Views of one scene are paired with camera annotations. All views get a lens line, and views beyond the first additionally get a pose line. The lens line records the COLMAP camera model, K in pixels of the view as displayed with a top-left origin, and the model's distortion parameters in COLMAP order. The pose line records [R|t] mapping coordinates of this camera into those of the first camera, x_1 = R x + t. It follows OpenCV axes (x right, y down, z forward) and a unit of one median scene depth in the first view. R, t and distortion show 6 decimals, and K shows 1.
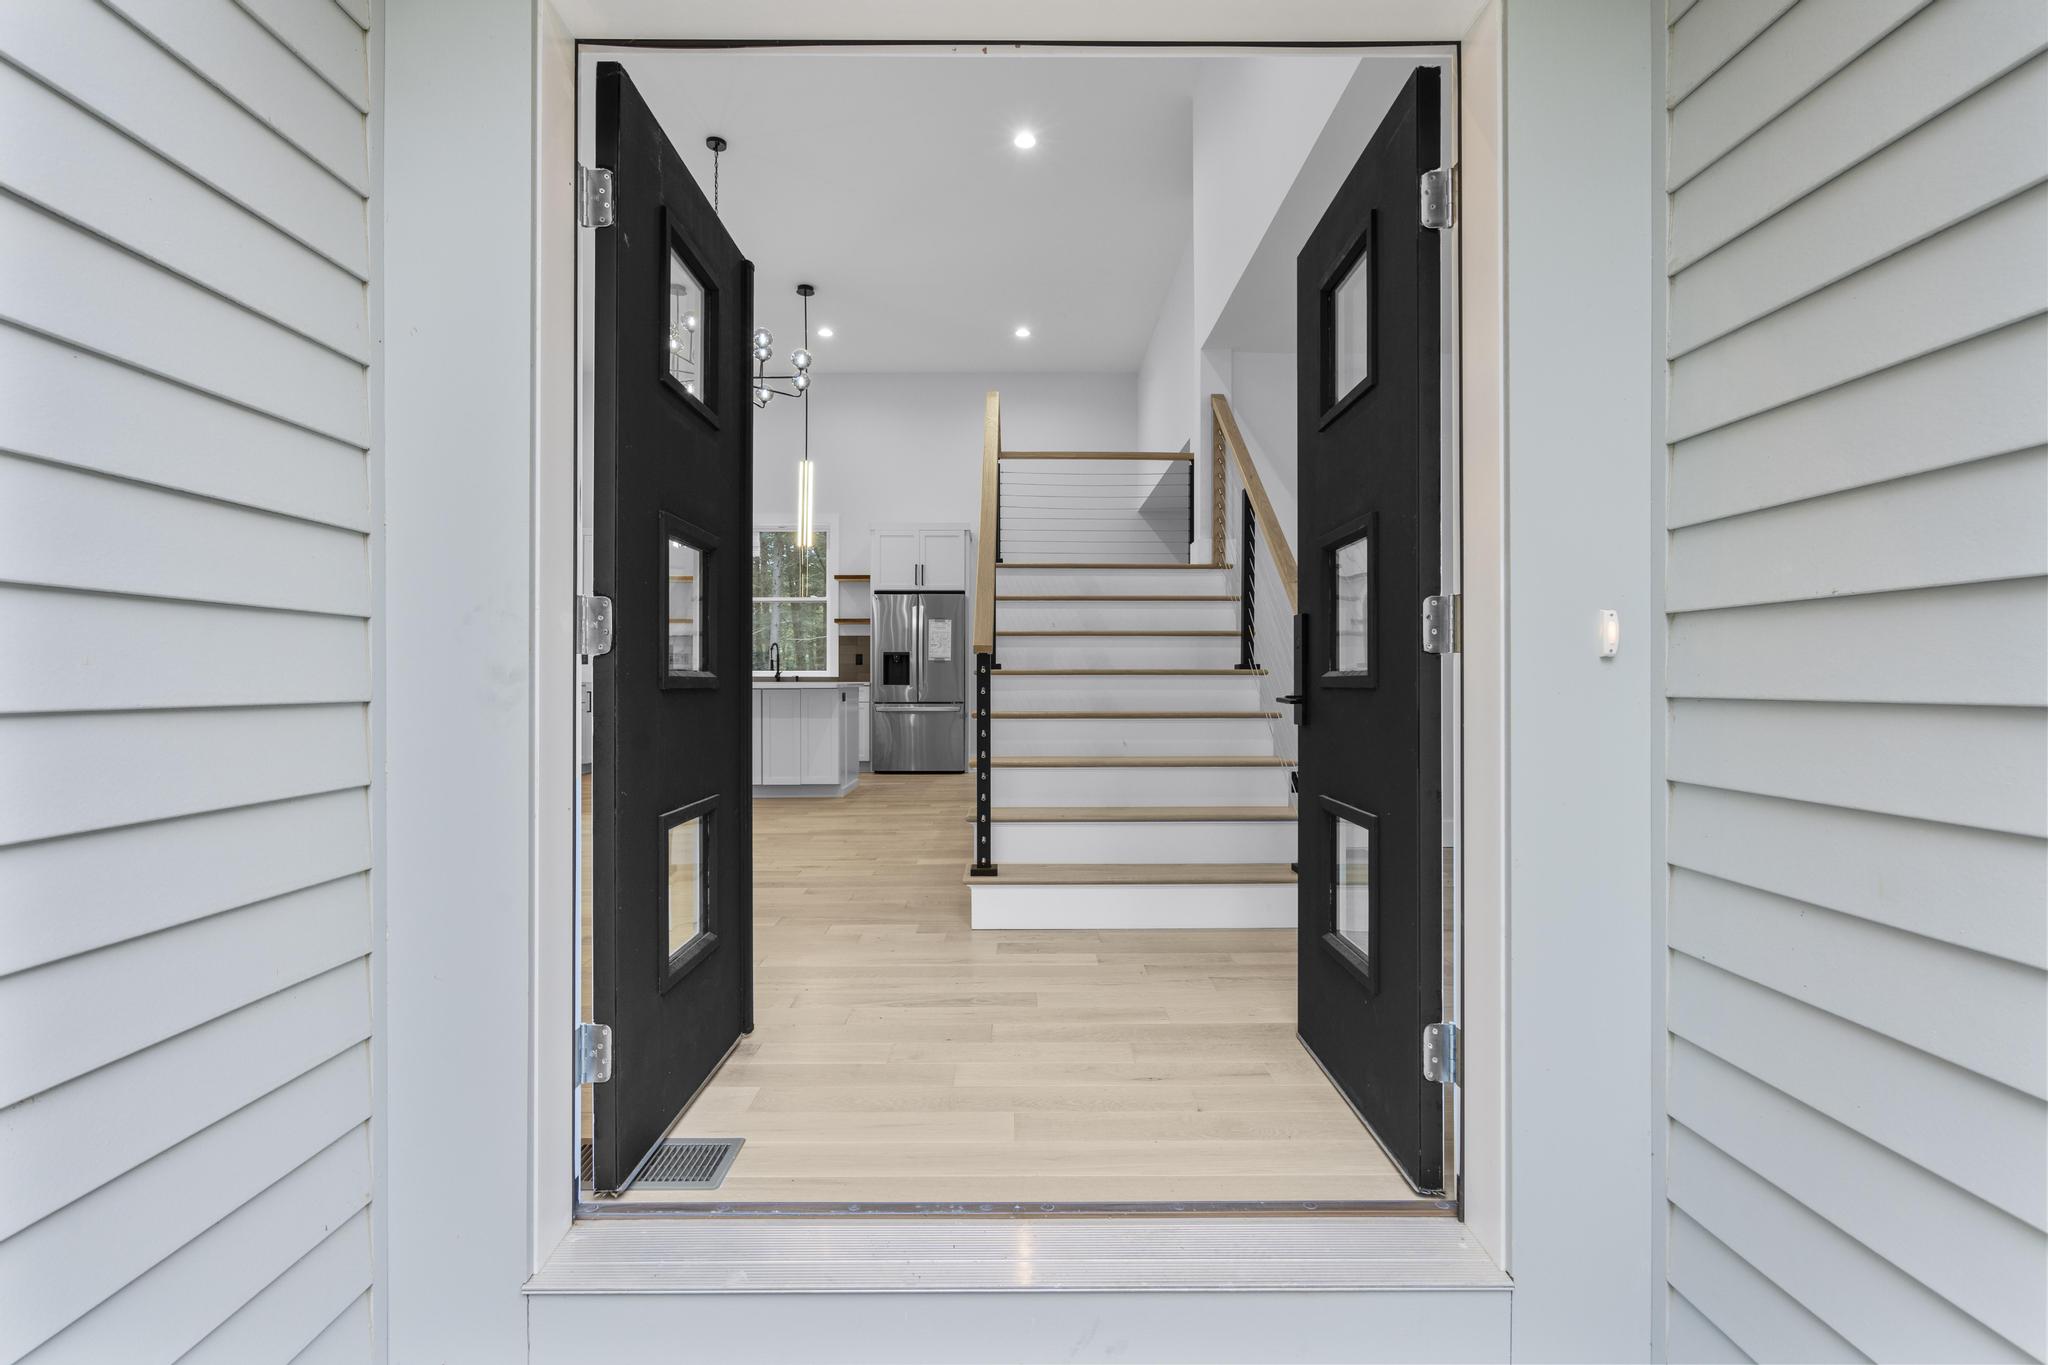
lens RADIAL K [[935.1, 0, 1029.4], [0, 935.1, 683.0], [0, 0, 1]] dist [-0.005781, 0.002368]
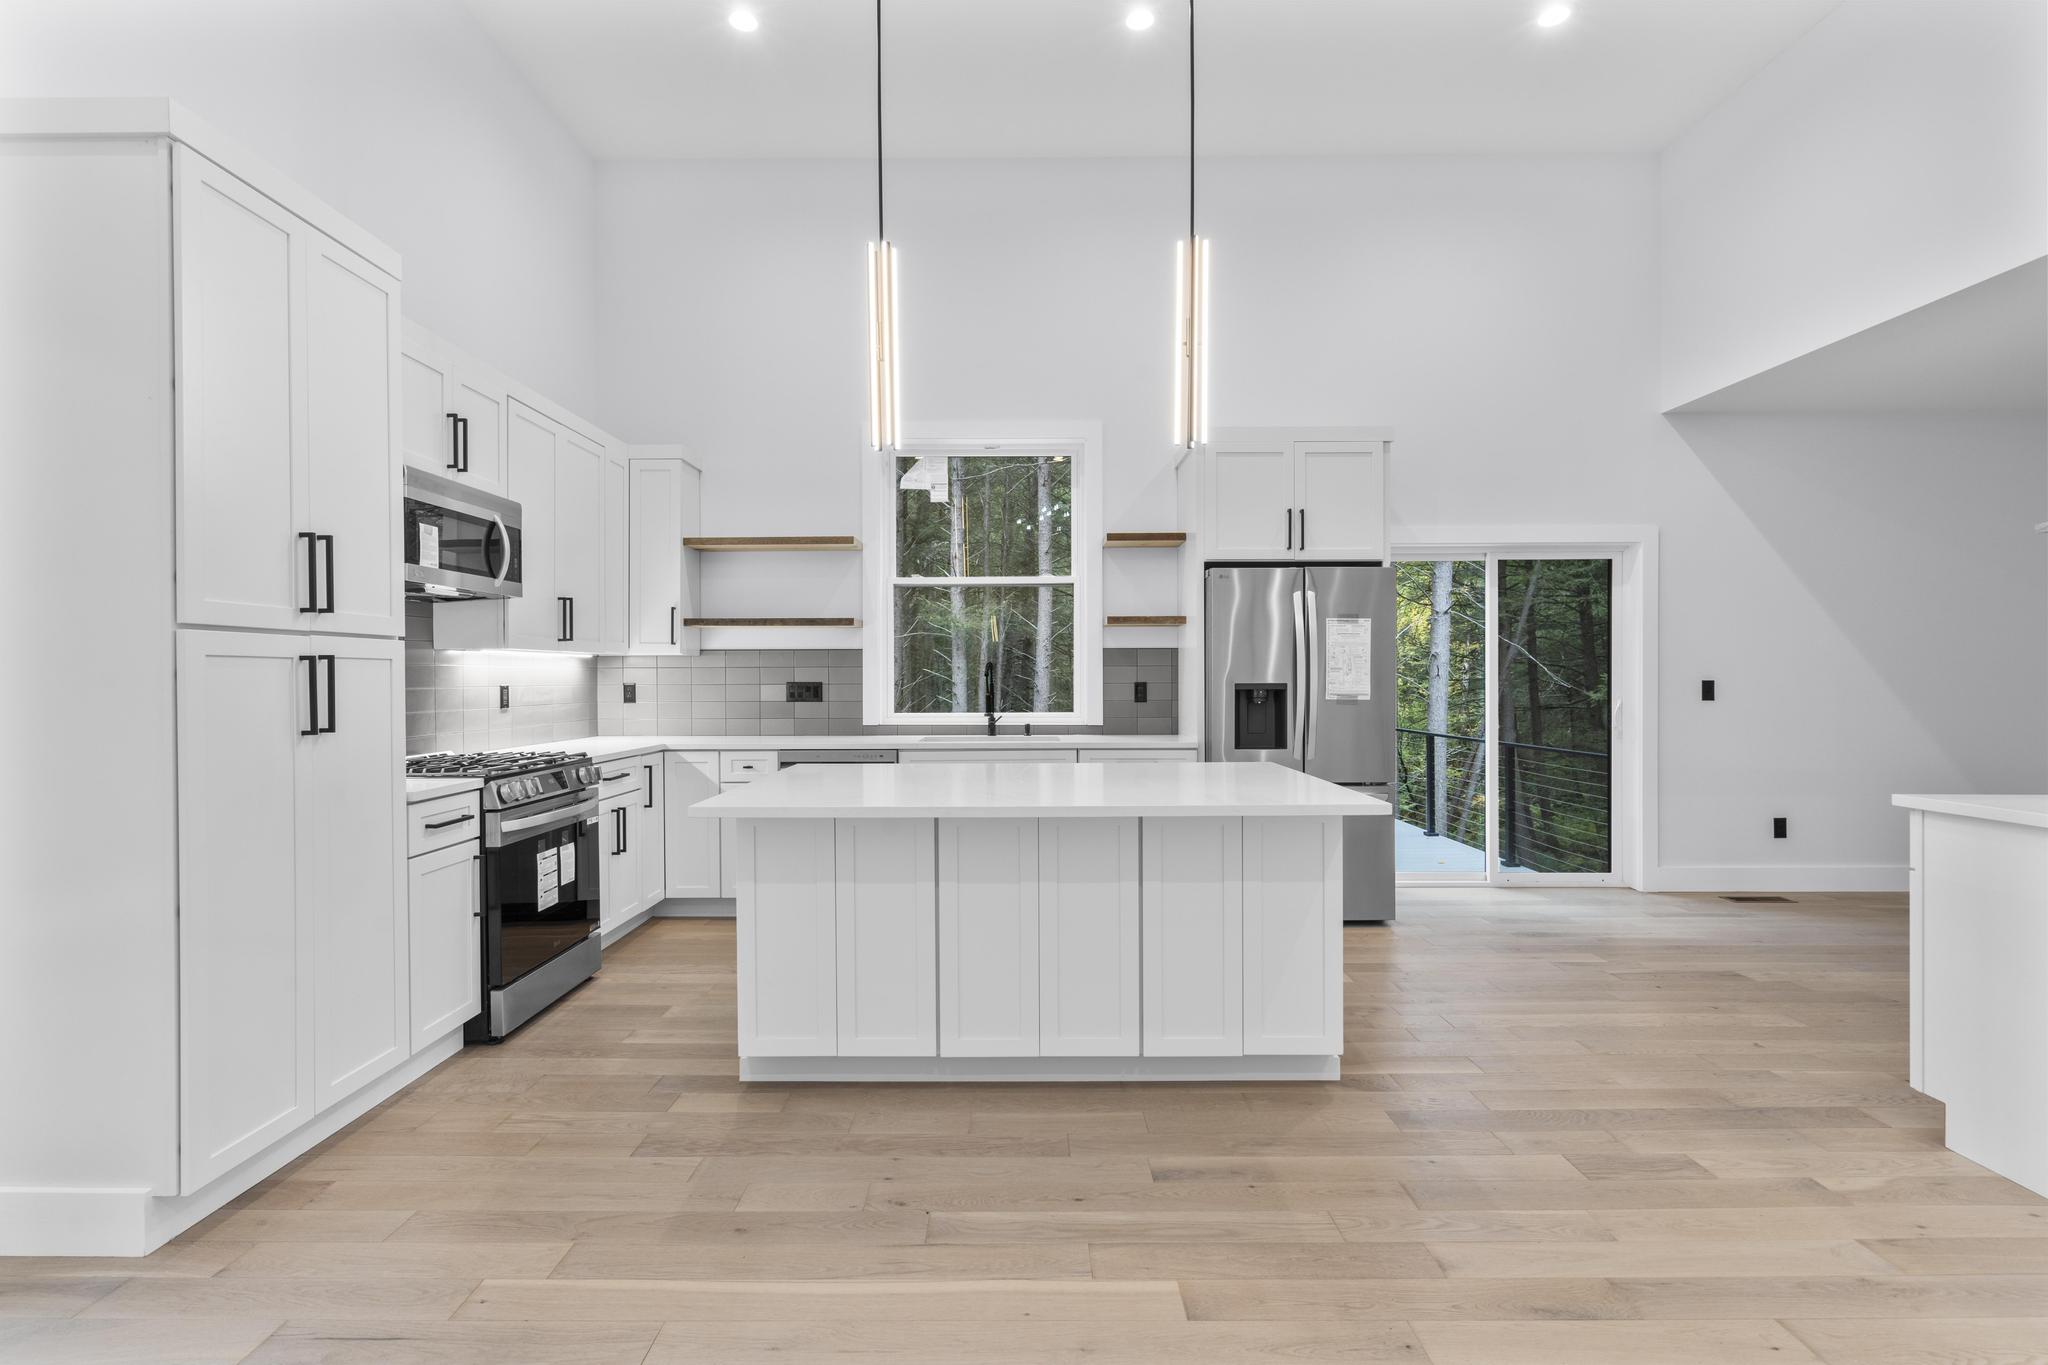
lens RADIAL K [[935.1, 0, 1011.2], [0, 935.1, 685.0], [0, 0, 1]] dist [-0.005781, 0.002368]
pose [[0.999777, -0.002147, -0.021024, -0.362681], [0.002310, 0.999967, 0.007728, -0.049889], [0.021007, -0.007774, 0.999749, 0.682626]]
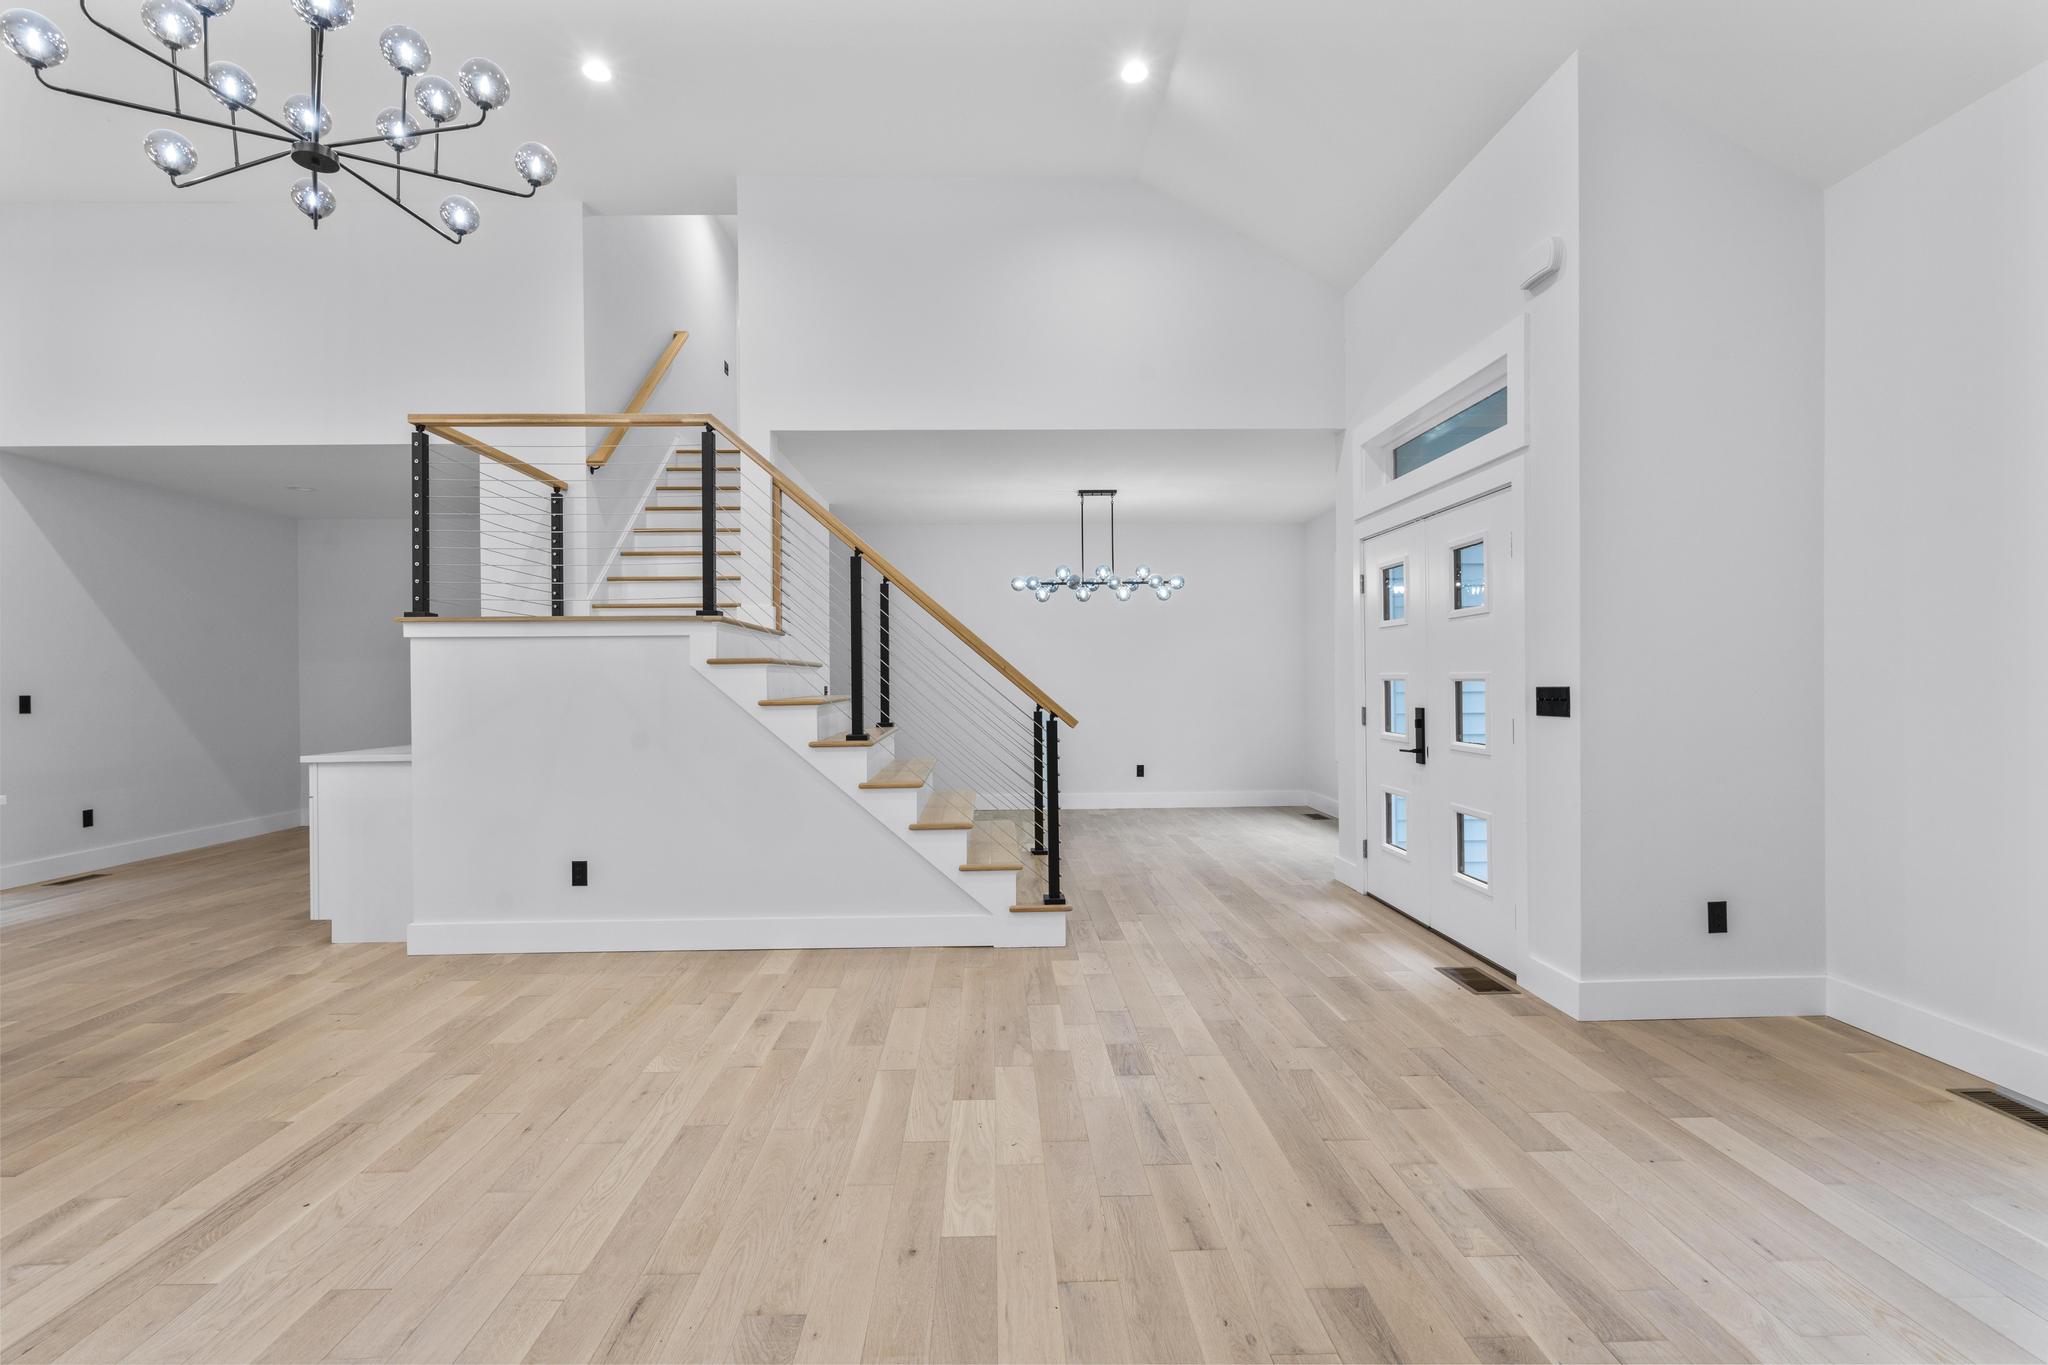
lens RADIAL K [[935.1, 0, 1011.2], [0, 935.1, 680.3], [0, 0, 1]] dist [-0.005781, 0.002368]
pose [[-0.014013, -0.003369, 0.999896, -0.684615], [0.013308, 0.999905, 0.003555, -0.051401], [-0.999813, 0.013357, -0.013967, 0.569207]]
